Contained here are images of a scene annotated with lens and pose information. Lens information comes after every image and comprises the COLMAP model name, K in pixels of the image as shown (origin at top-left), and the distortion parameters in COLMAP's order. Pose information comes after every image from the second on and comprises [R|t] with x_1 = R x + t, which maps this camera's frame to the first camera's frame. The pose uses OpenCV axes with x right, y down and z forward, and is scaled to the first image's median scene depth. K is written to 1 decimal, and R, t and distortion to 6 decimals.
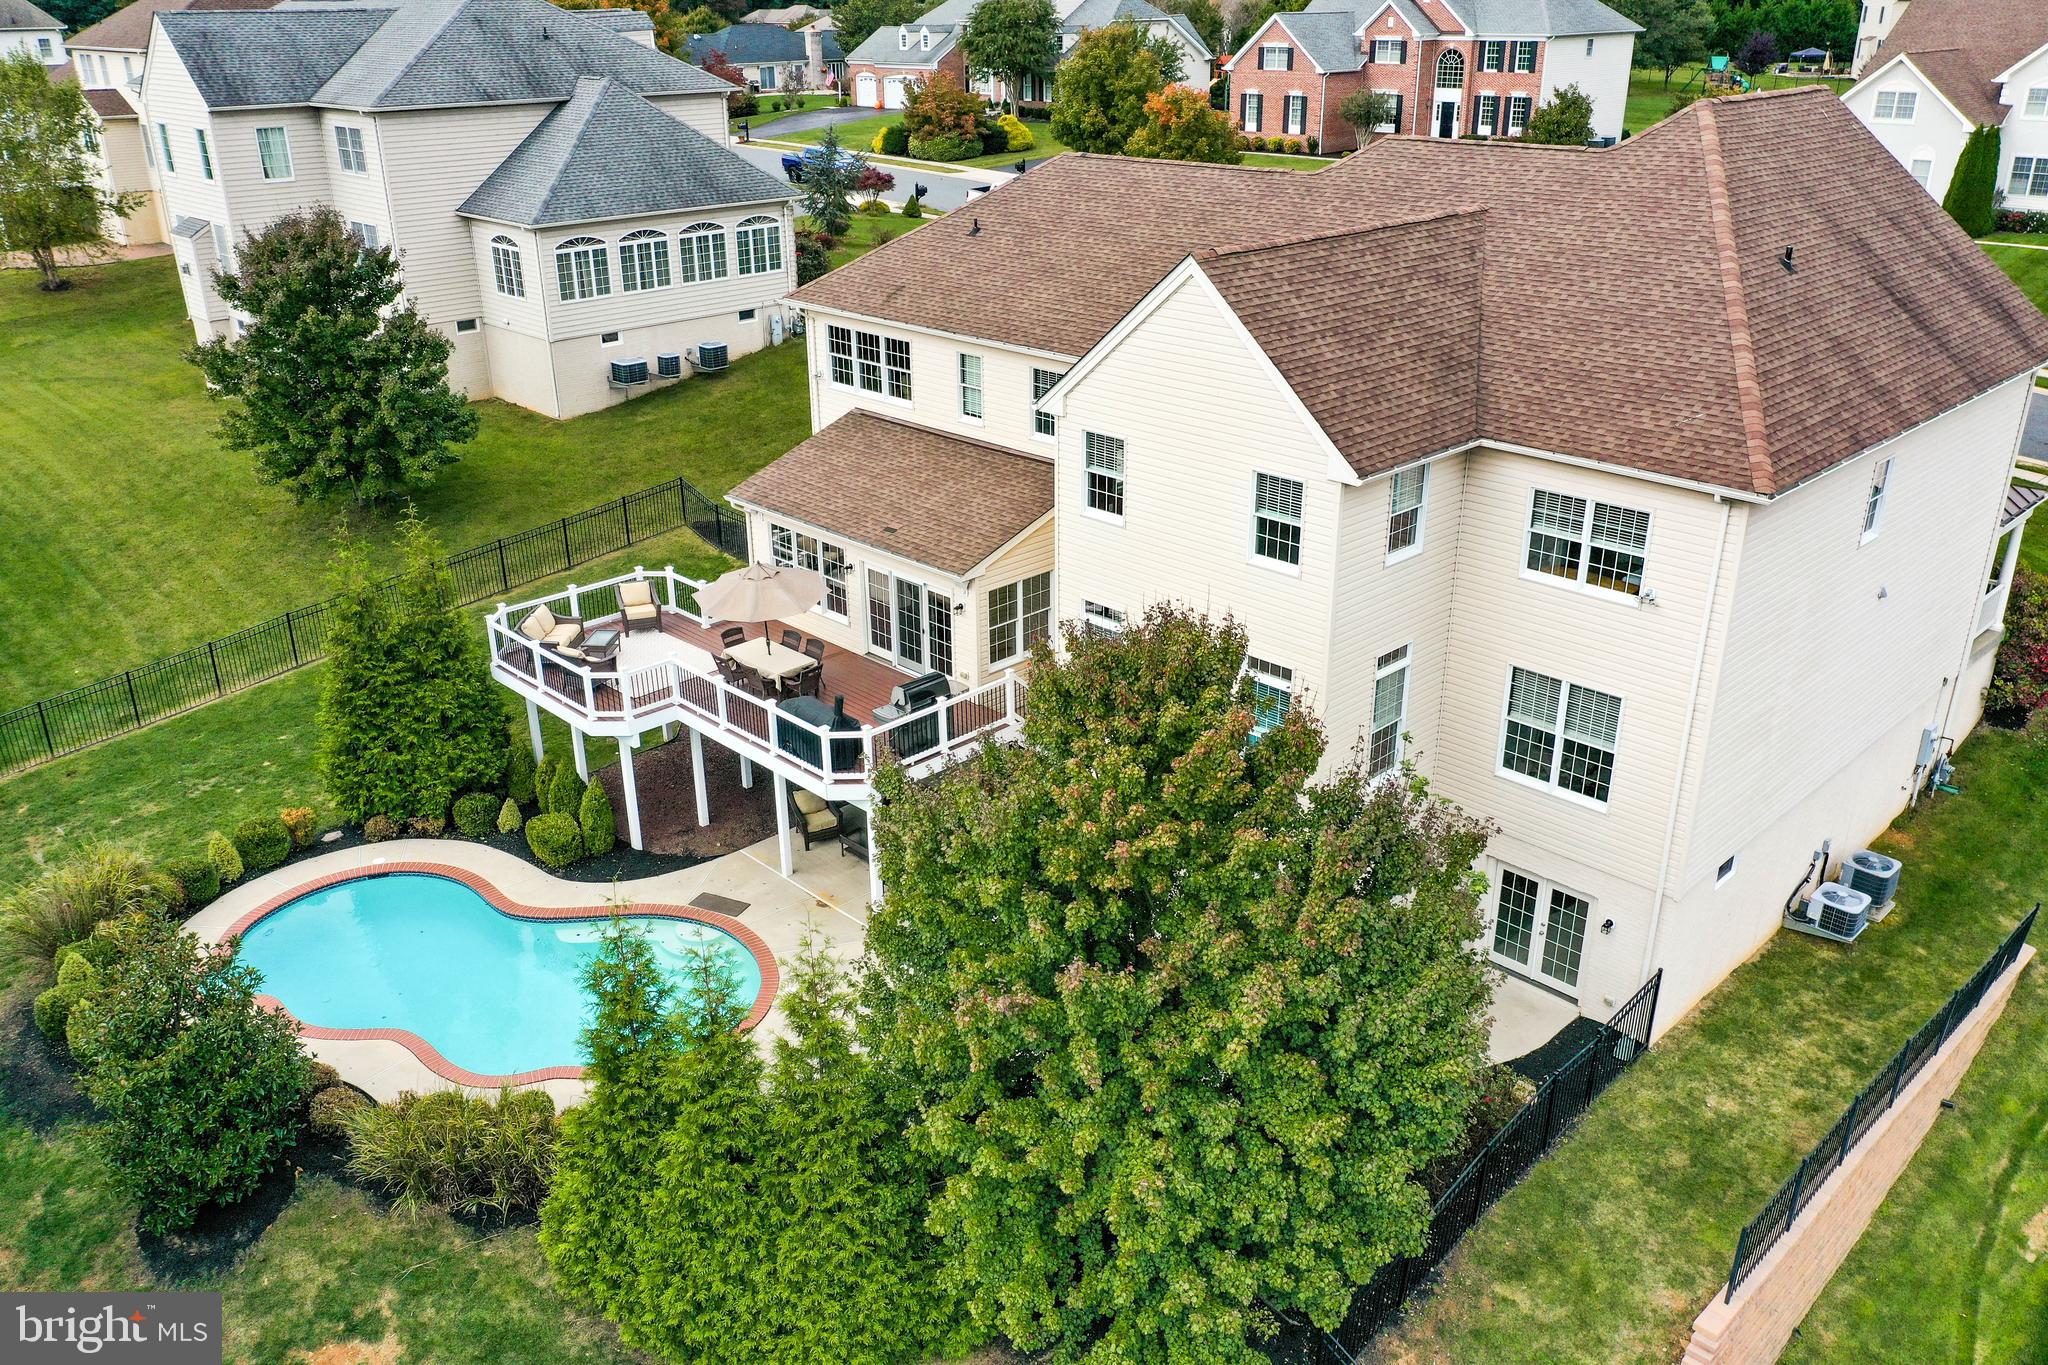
lens RADIAL K [[1600.5, 0, 1022.4], [0, 1600.5, 692.0], [0, 0, 1]] dist [-0.002564, 0.002727]
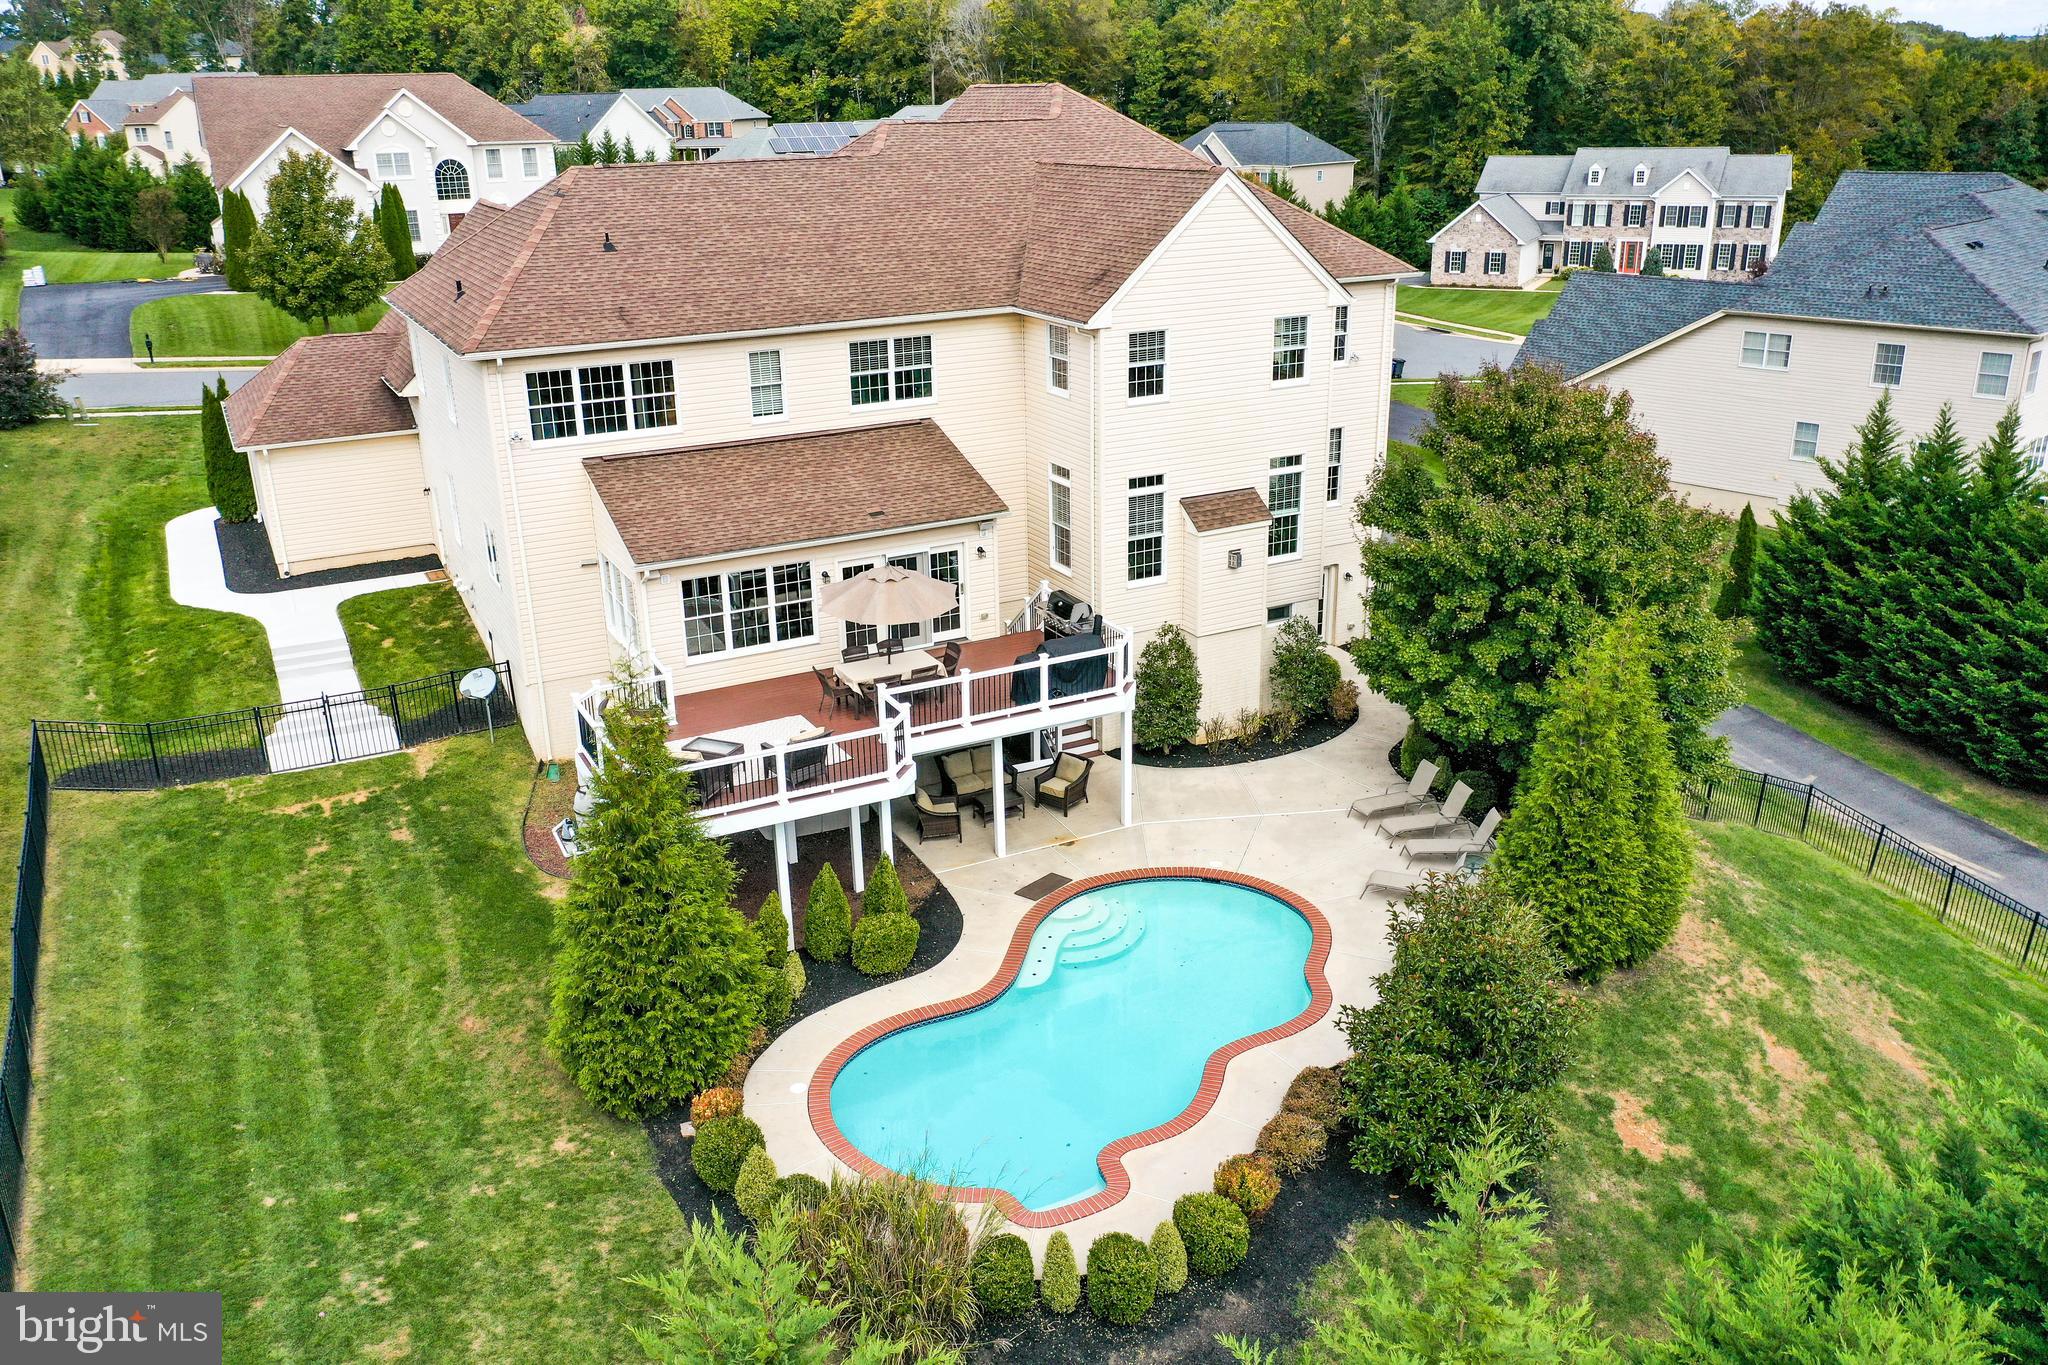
lens RADIAL K [[1611.7, 0, 1020.2], [0, 1611.7, 684.2], [0, 0, 1]] dist [0.003459, -0.009939]
pose [[0.288773, -0.327442, 0.899662, -0.877730], [0.402018, 0.894308, 0.196453, -0.148502], [-0.868903, 0.304950, 0.389890, 0.504888]]
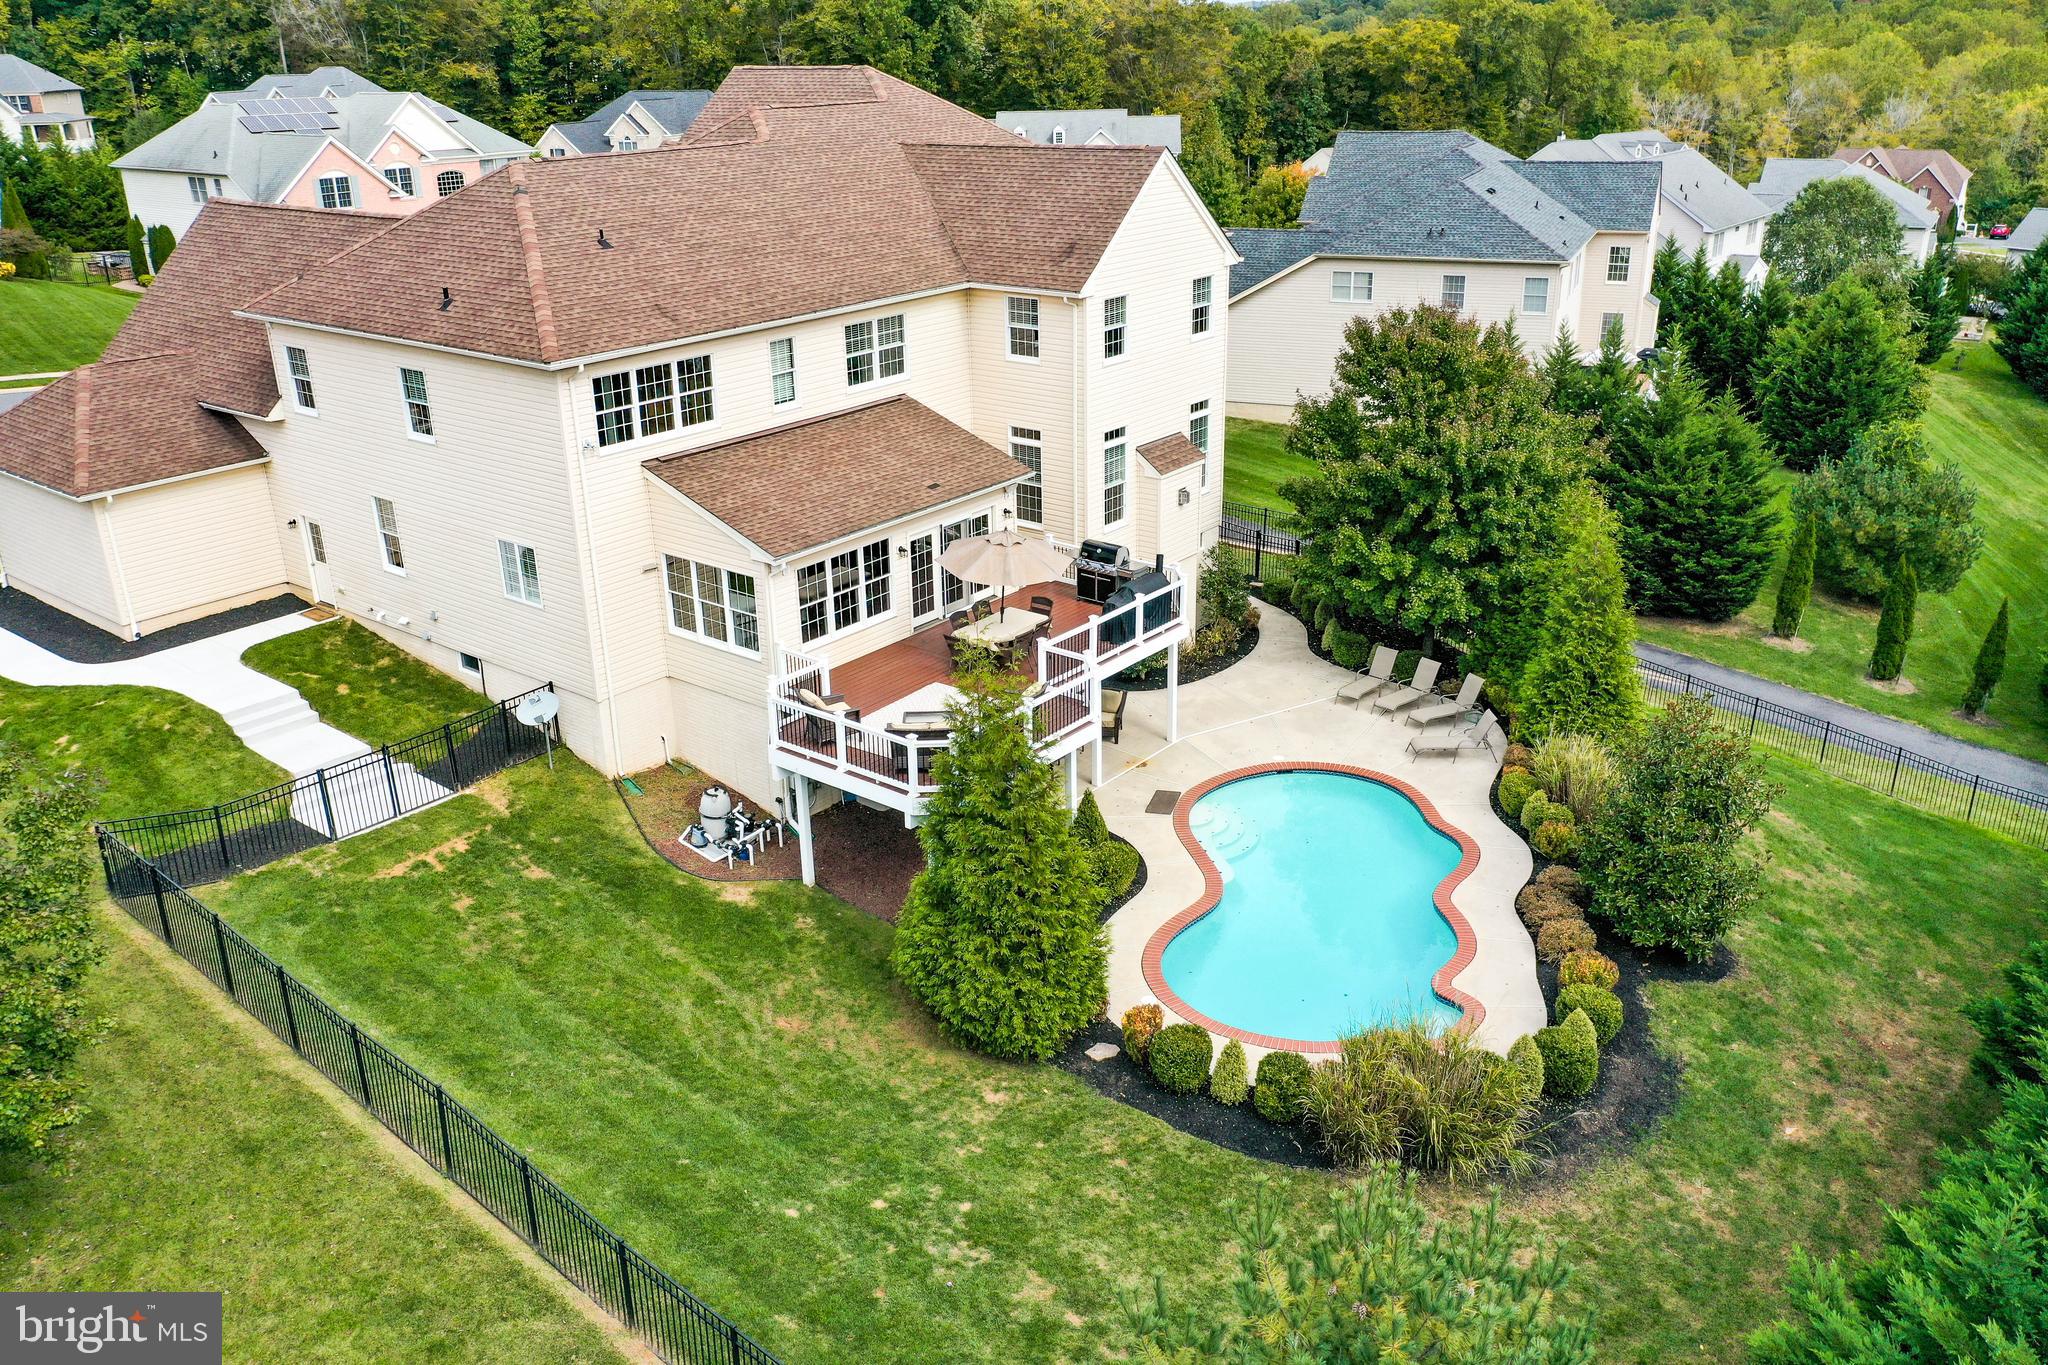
lens RADIAL K [[1600.5, 0, 1022.4], [0, 1600.5, 692.0], [0, 0, 1]] dist [-0.002564, 0.002727]
pose [[-0.127163, -0.364822, 0.922352, -0.973476], [0.418726, 0.823234, 0.383347, -0.324571], [-0.899165, 0.434960, 0.048075, 0.851128]]
